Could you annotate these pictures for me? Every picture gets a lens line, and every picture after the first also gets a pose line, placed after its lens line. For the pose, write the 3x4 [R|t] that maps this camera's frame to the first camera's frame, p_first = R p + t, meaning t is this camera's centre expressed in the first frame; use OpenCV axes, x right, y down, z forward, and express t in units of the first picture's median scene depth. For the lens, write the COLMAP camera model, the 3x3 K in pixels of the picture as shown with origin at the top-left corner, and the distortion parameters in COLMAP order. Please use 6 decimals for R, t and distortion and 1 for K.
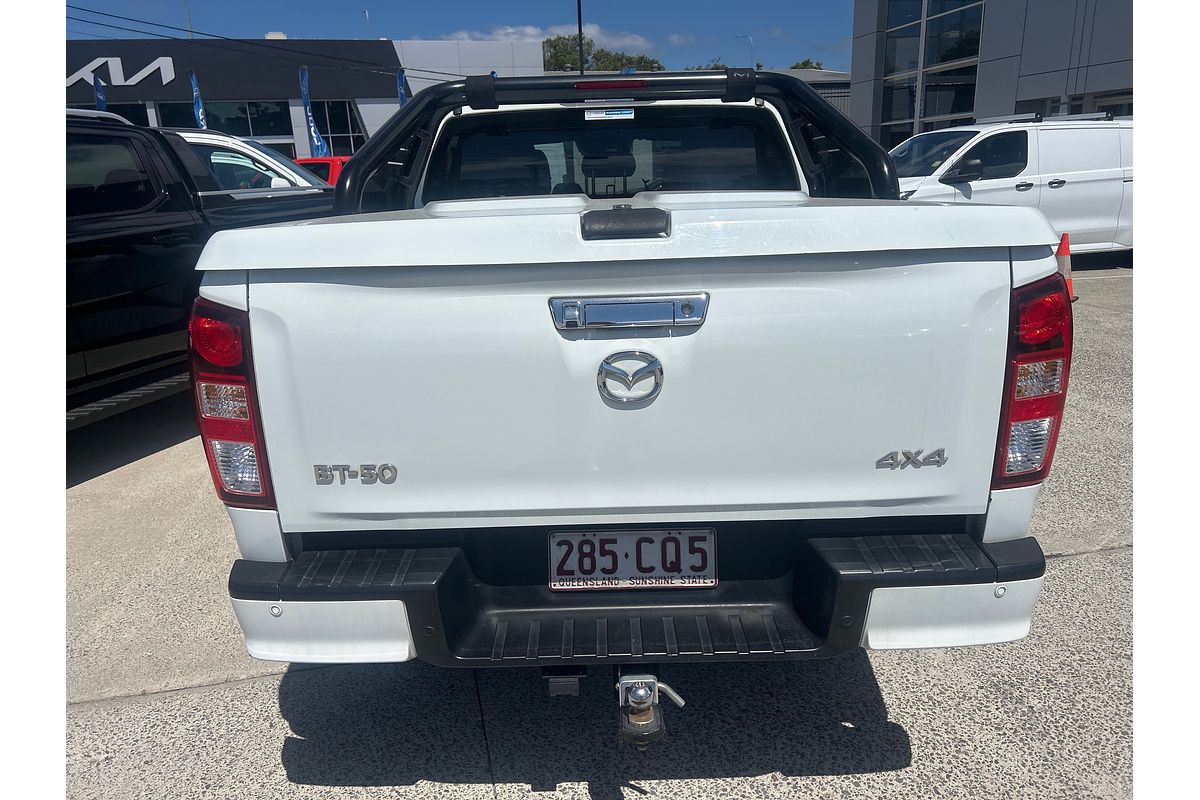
lens RADIAL K [[812.4, 0, 600.0], [0, 812.4, 400.0], [0, 0, 1]] dist [0.063021, -0.065716]
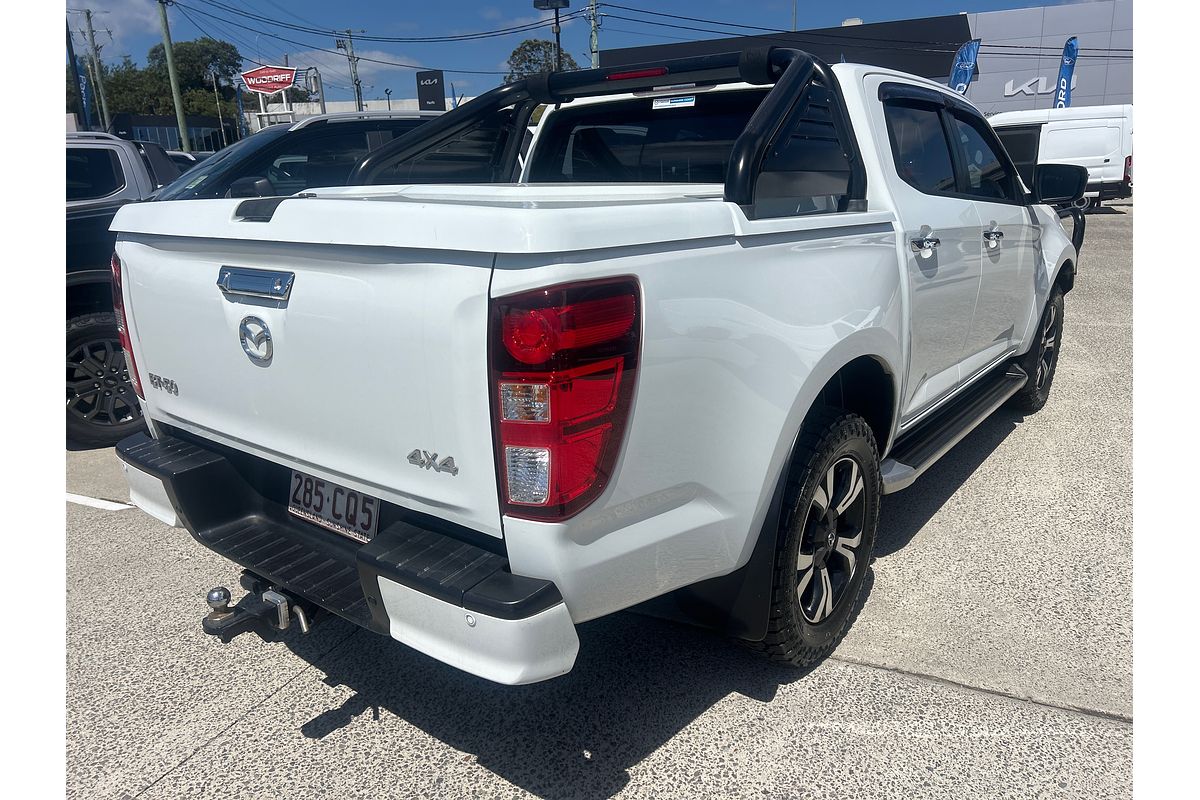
lens RADIAL K [[818.8, 0, 611.1], [0, 818.8, 402.1], [0, 0, 1]] dist [0.053740, -0.066865]
pose [[0.787740, 0.175225, -0.590561, 1.009955], [-0.163226, 0.983796, 0.074177, -0.095978], [0.593989, 0.037962, 0.803577, 0.296887]]
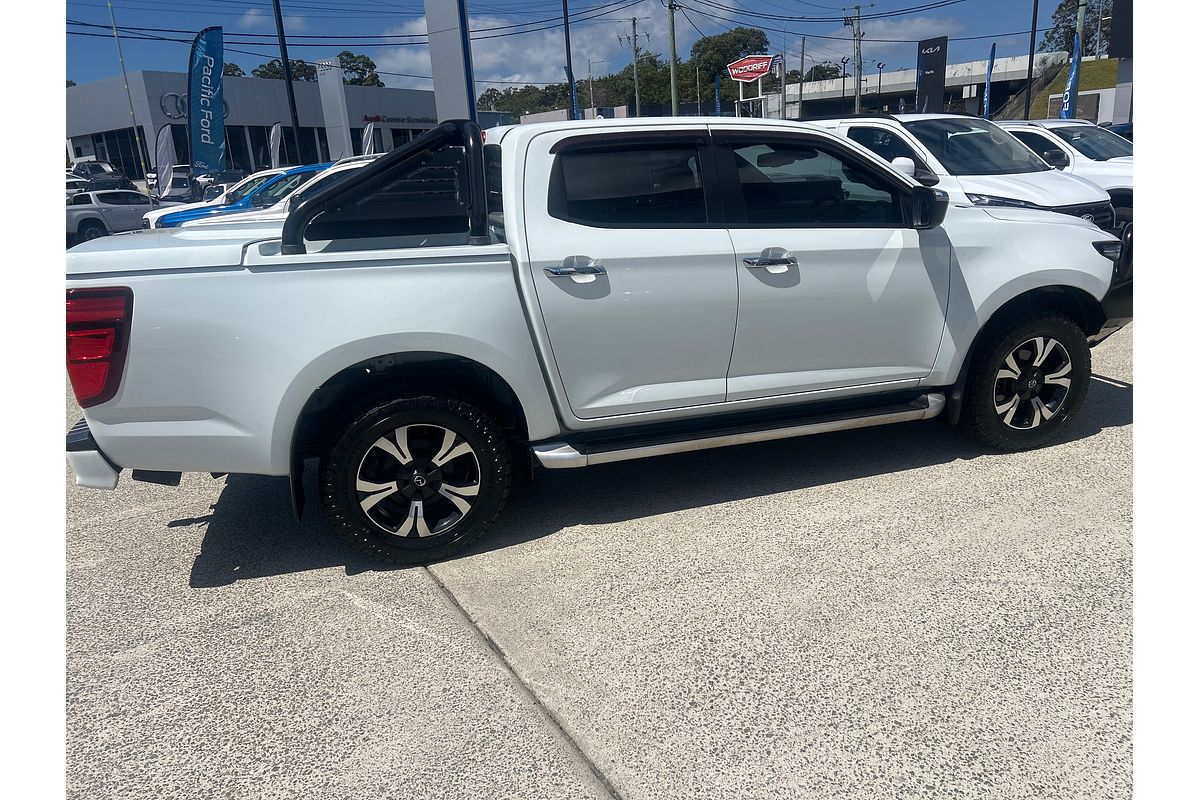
lens RADIAL K [[812.4, 0, 600.0], [0, 812.4, 400.0], [0, 0, 1]] dist [0.063021, -0.065716]
pose [[0.293395, 0.276190, -0.915226, 2.361403], [-0.214176, 0.952013, 0.218632, -0.520727], [0.931691, 0.131874, 0.338469, 1.371447]]
